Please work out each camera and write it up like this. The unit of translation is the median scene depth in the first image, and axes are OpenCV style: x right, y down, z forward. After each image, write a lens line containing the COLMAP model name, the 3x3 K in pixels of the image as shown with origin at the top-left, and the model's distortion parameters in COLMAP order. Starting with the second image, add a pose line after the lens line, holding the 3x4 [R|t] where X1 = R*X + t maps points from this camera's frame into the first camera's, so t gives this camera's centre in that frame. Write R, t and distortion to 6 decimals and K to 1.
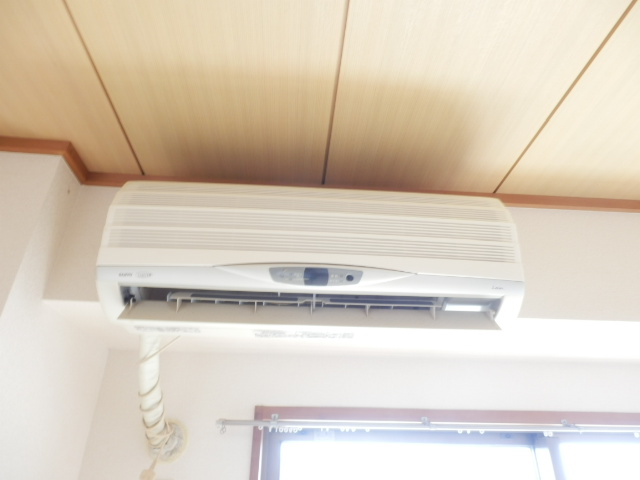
lens RADIAL K [[439.1, 0, 320.0], [0, 439.1, 240.0], [0, 0, 1]] dist [-0.008758, -0.001165]
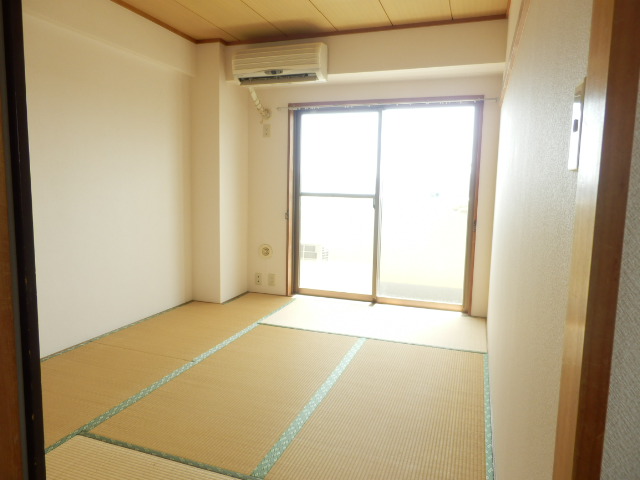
lens RADIAL K [[439.1, 0, 320.0], [0, 439.1, 240.0], [0, 0, 1]] dist [-0.008758, -0.001165]
pose [[0.916531, 0.058243, -0.395700, 2.186963], [0.183670, 0.817564, 0.545760, -0.835617], [0.355296, -0.572885, 0.738625, -2.997818]]
